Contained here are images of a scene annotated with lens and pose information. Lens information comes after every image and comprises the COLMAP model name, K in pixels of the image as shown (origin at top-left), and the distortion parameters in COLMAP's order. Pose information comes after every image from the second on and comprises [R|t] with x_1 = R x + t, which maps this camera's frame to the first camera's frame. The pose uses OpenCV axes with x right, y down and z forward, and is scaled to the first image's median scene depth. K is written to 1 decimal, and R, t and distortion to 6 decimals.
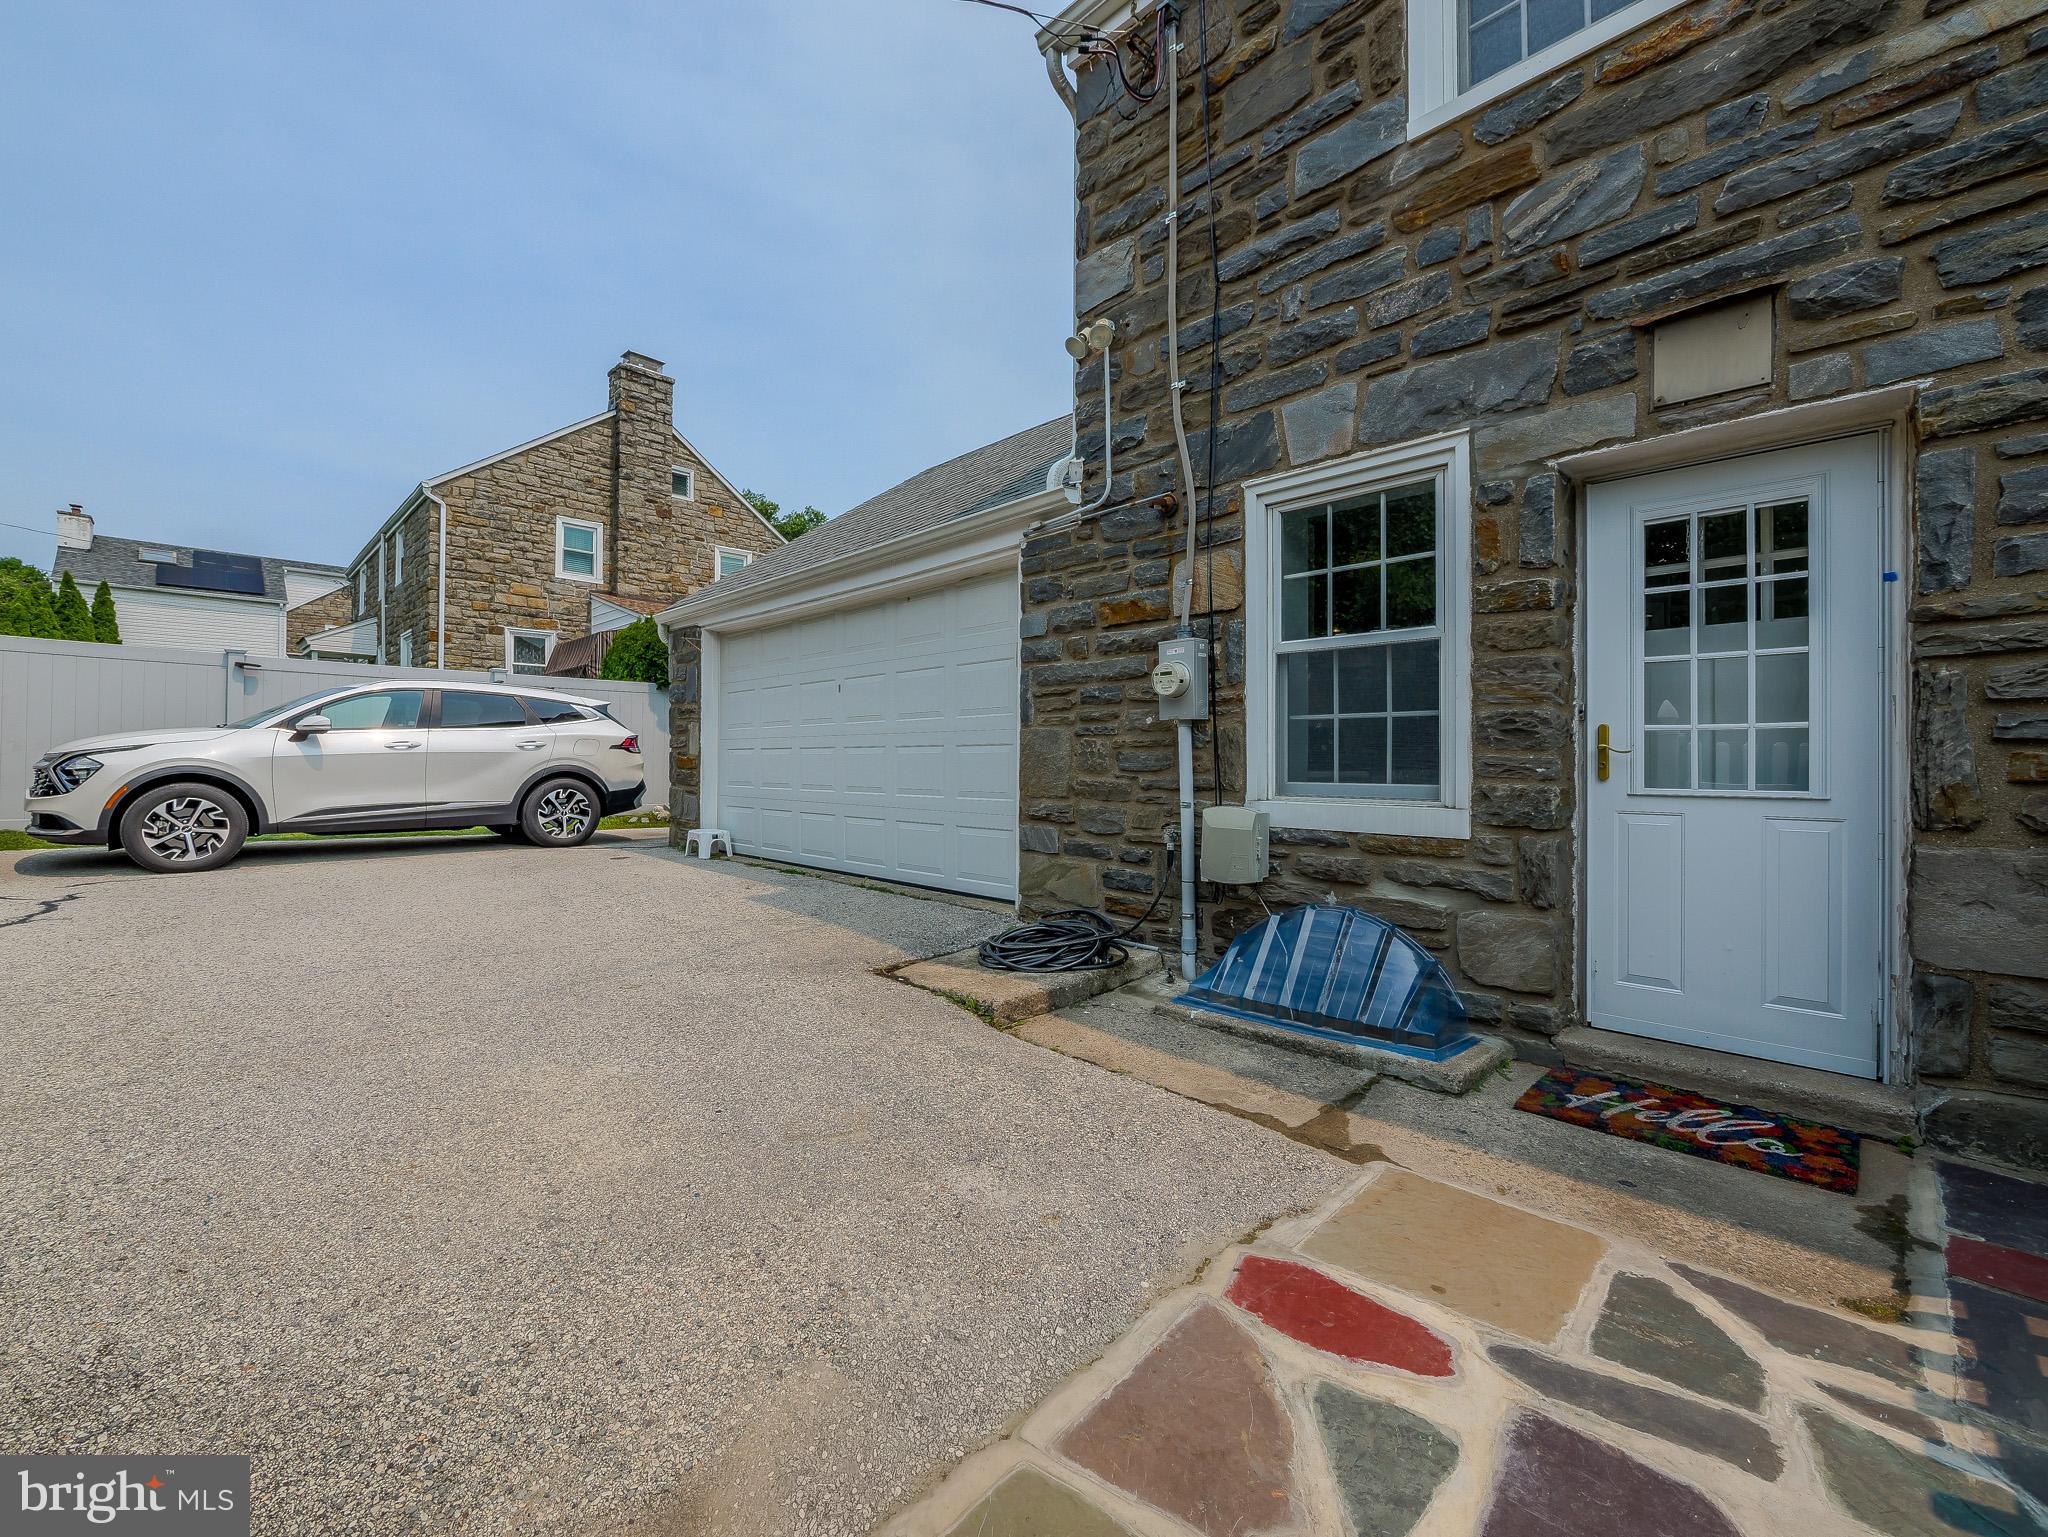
lens RADIAL K [[859.3, 0, 1013.4], [0, 859.3, 757.9], [0, 0, 1]] dist [-0.008816, 0.001377]
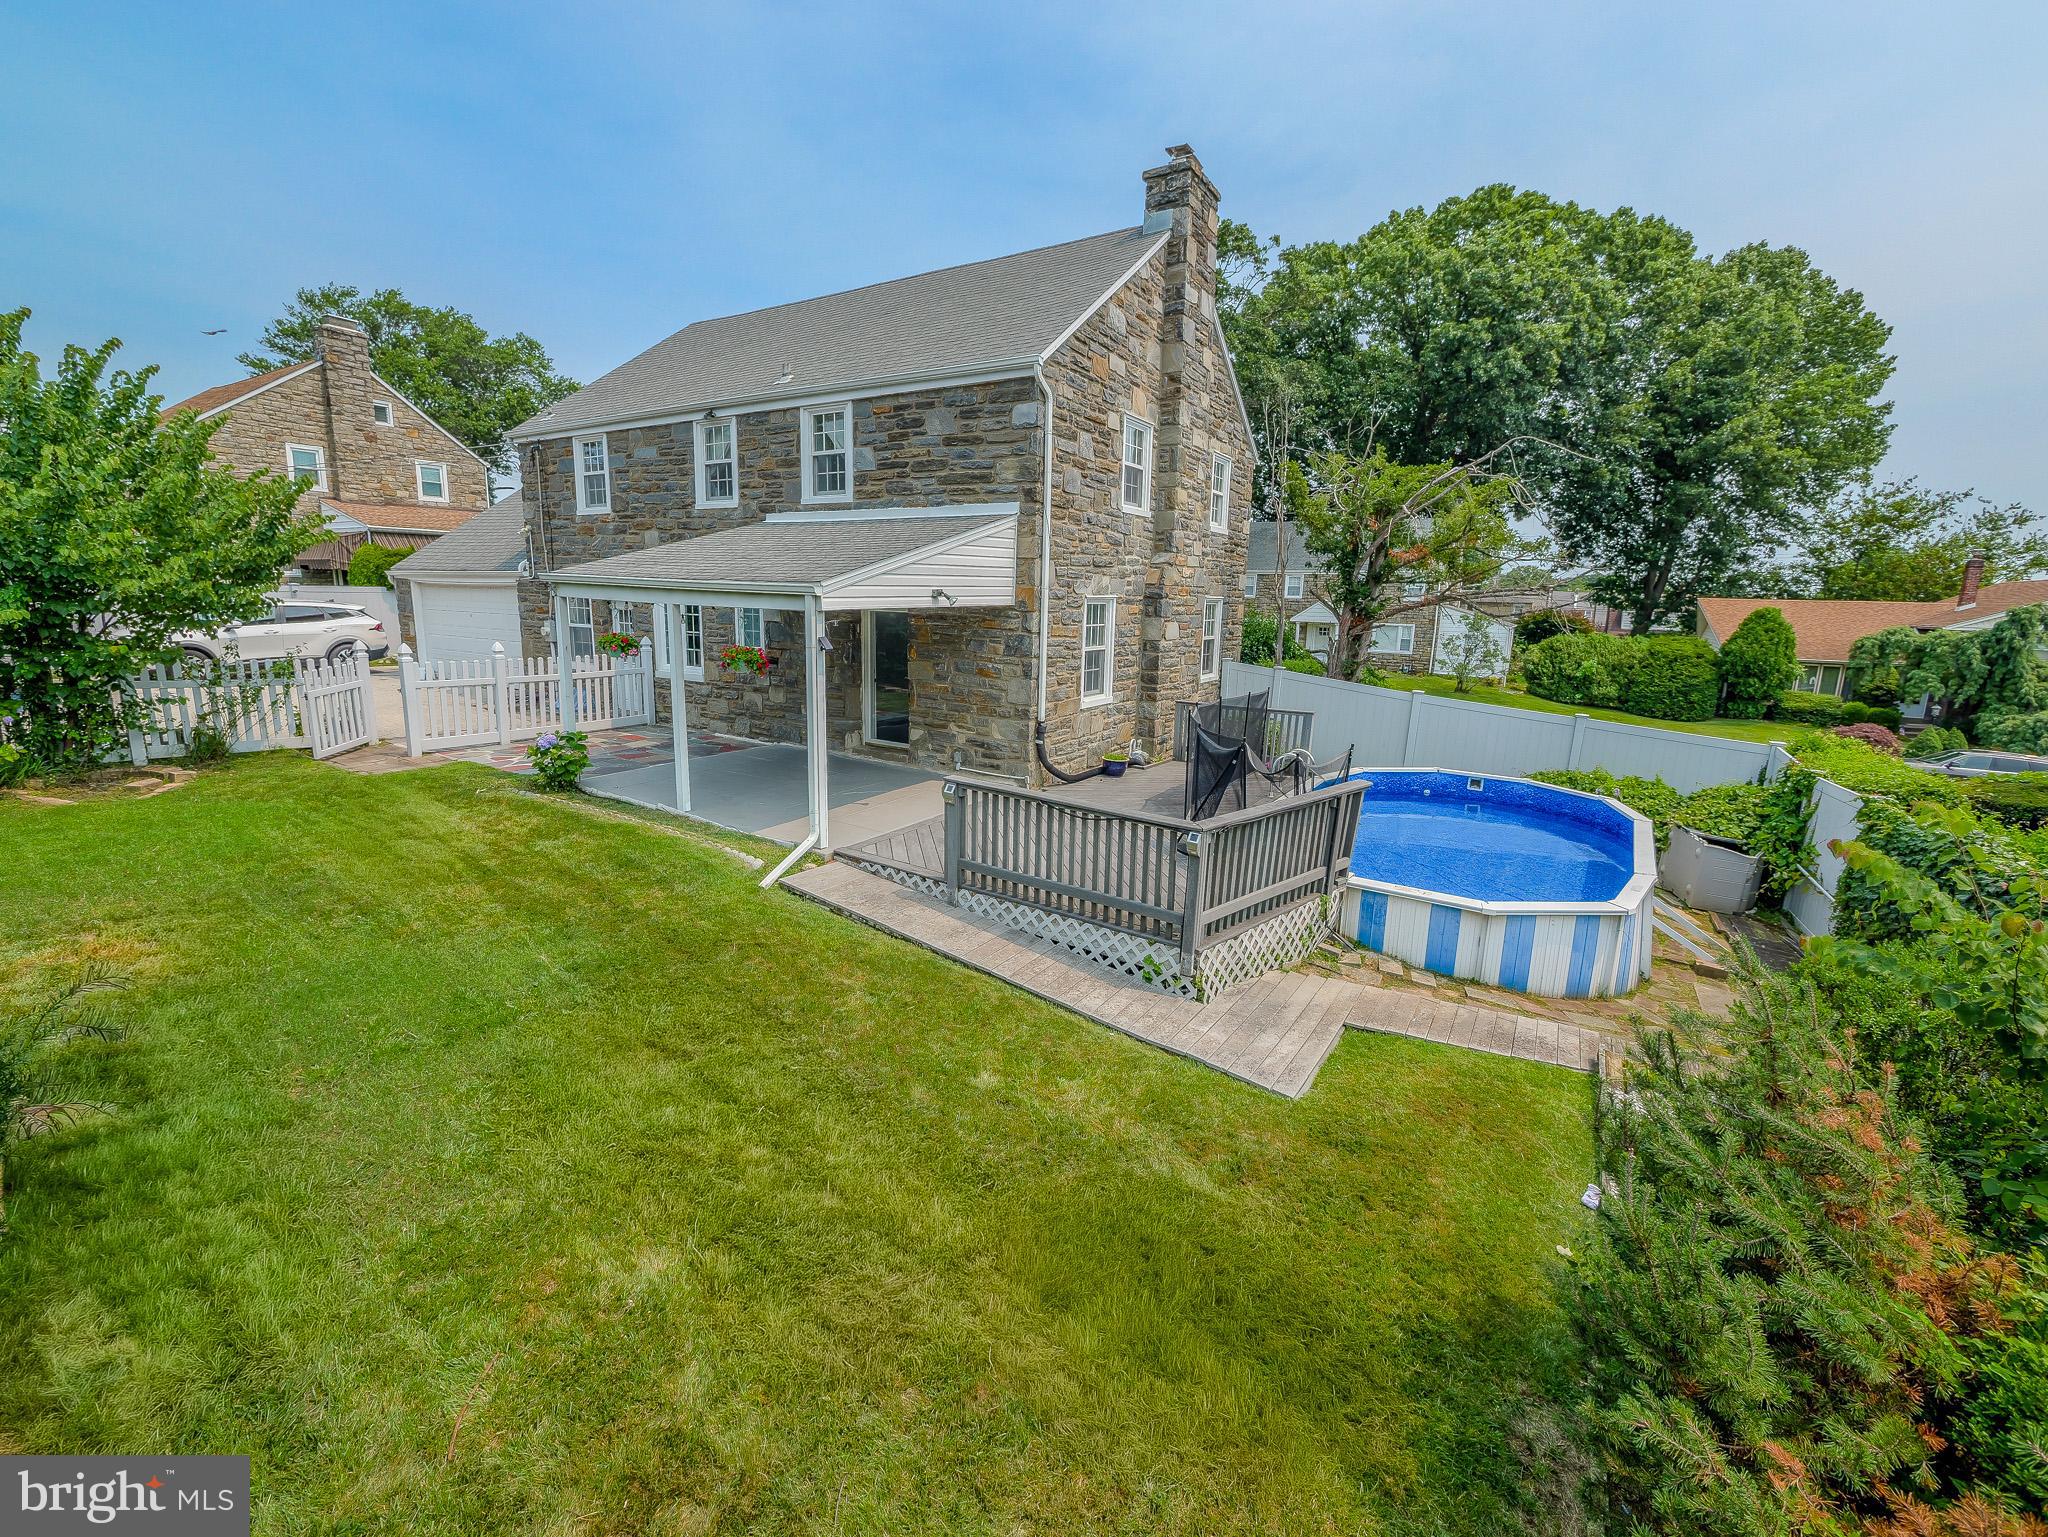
lens RADIAL K [[859.3, 0, 1024.6], [0, 859.3, 761.9], [0, 0, 1]] dist [-0.008816, 0.001377]
pose [[0.969102, -0.028388, 0.245020, 1.160030], [-0.021546, 0.979815, 0.198741, -0.287684], [-0.245716, -0.197880, 0.948929, -2.965732]]
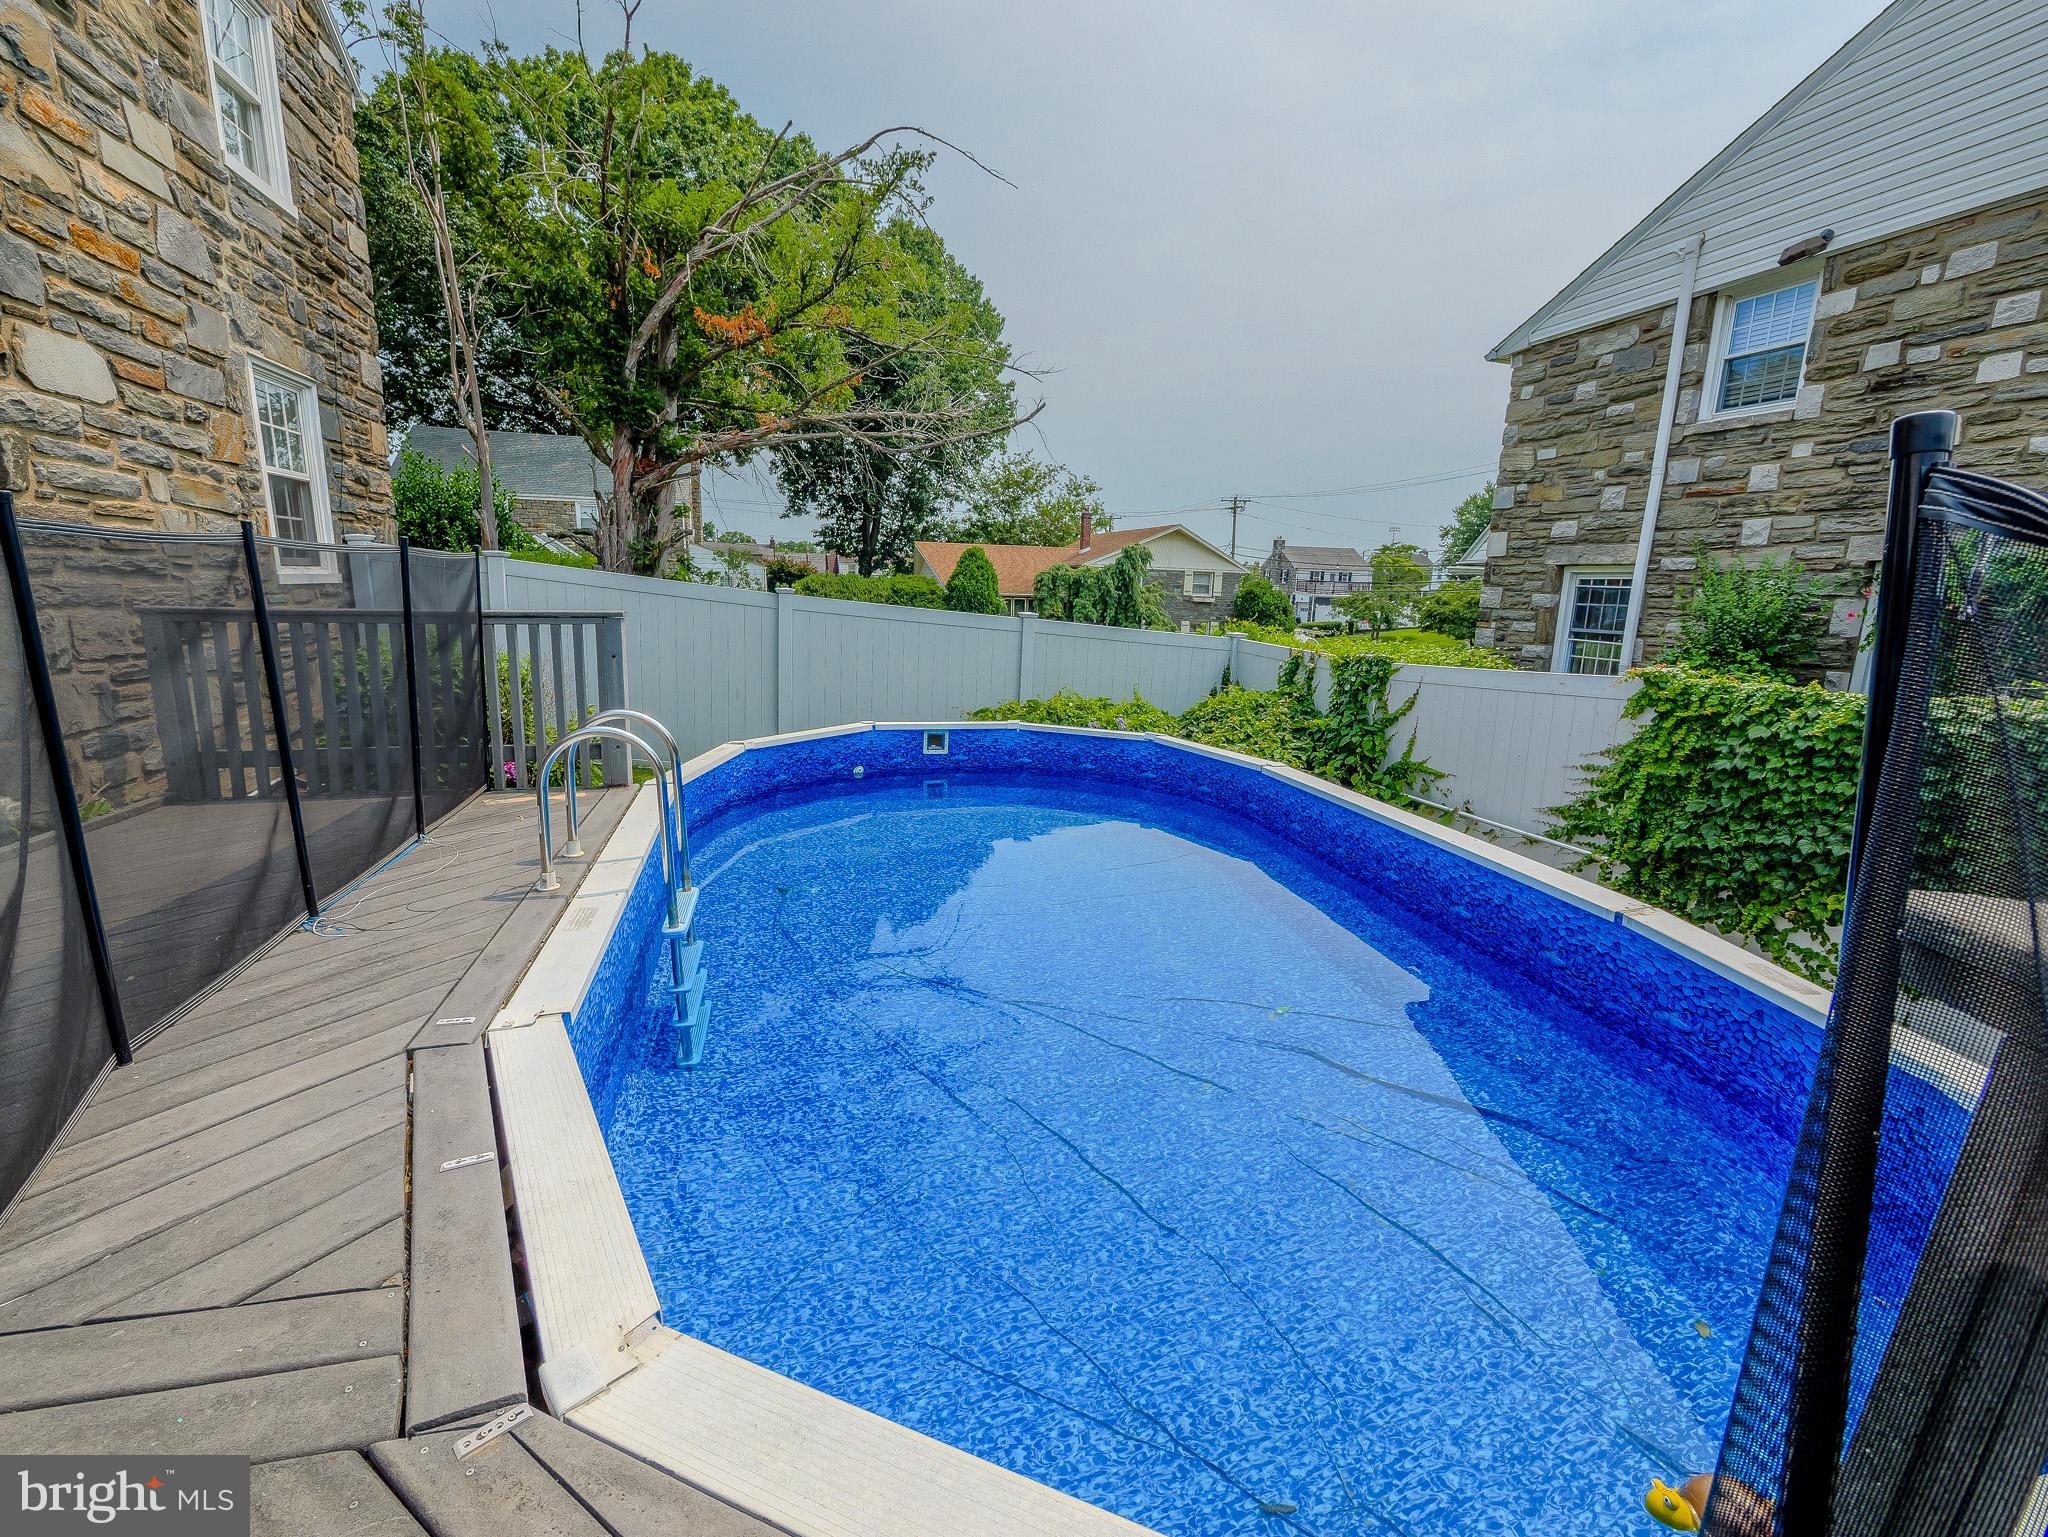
lens RADIAL K [[859.3, 0, 1006.0], [0, 859.3, 774.2], [0, 0, 1]] dist [-0.008816, 0.001377]
pose [[0.481206, -0.183630, 0.857159, 2.022339], [-0.029237, 0.973907, 0.225055, 0.021395], [-0.876120, -0.133359, 0.463281, -1.489336]]
